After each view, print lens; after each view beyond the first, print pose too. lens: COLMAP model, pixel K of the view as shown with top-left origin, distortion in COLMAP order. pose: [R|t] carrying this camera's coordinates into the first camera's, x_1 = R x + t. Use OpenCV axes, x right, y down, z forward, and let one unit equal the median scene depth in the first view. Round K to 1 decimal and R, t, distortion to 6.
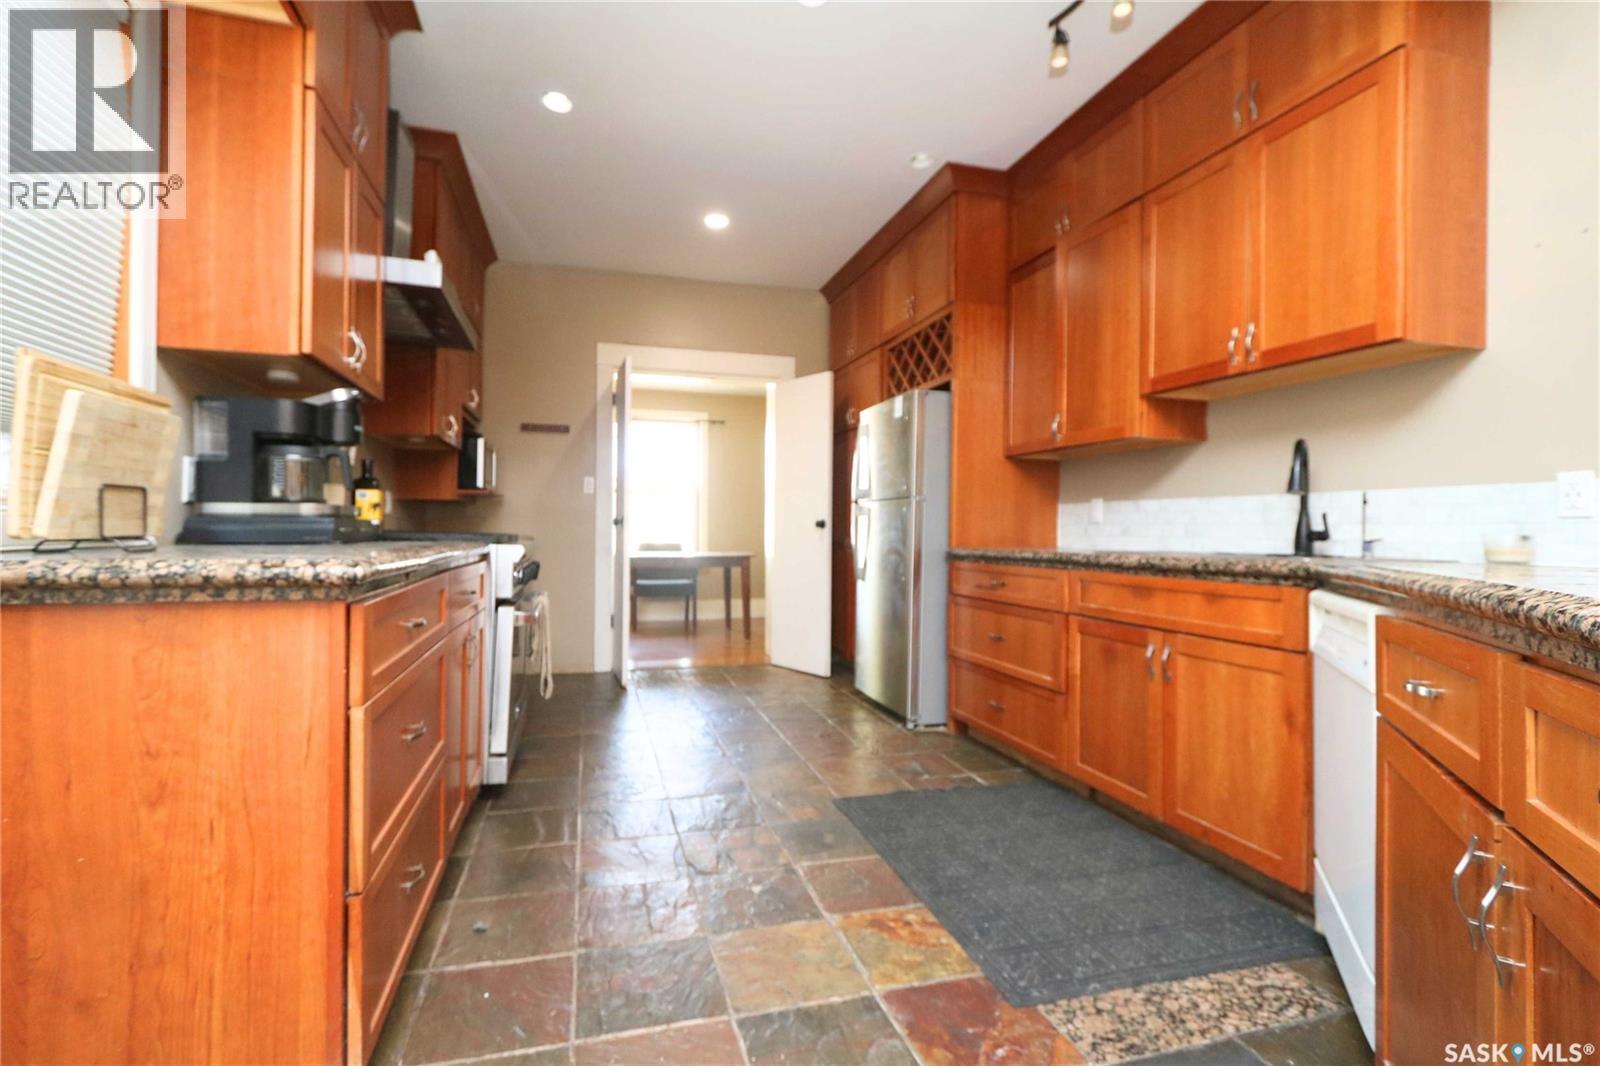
lens RADIAL K [[722.0, 0, 792.2], [0, 722.0, 525.8], [0, 0, 1]] dist [0.004746, 0.000495]
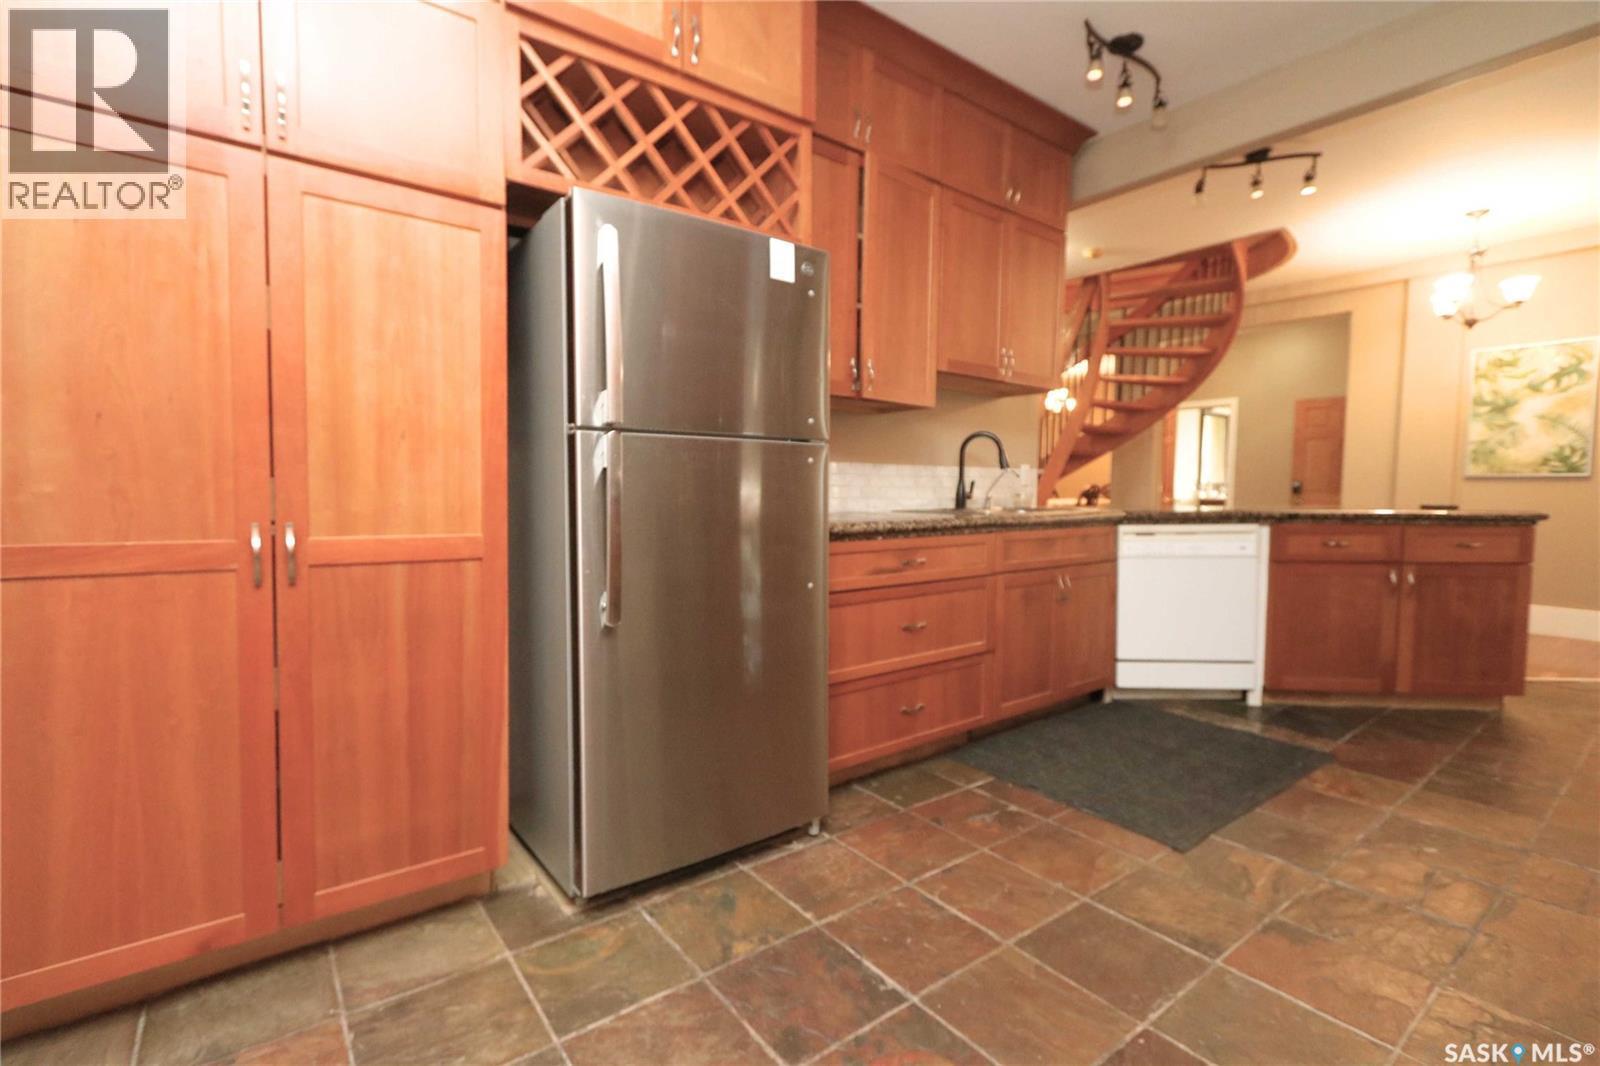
lens RADIAL K [[722.0, 0, 789.8], [0, 722.0, 532.8], [0, 0, 1]] dist [0.004746, 0.000495]
pose [[-0.353081, -0.075573, 0.932536, -0.547255], [-0.016462, 0.997080, 0.074571, -0.015114], [-0.935448, 0.010979, -0.353294, 1.834817]]
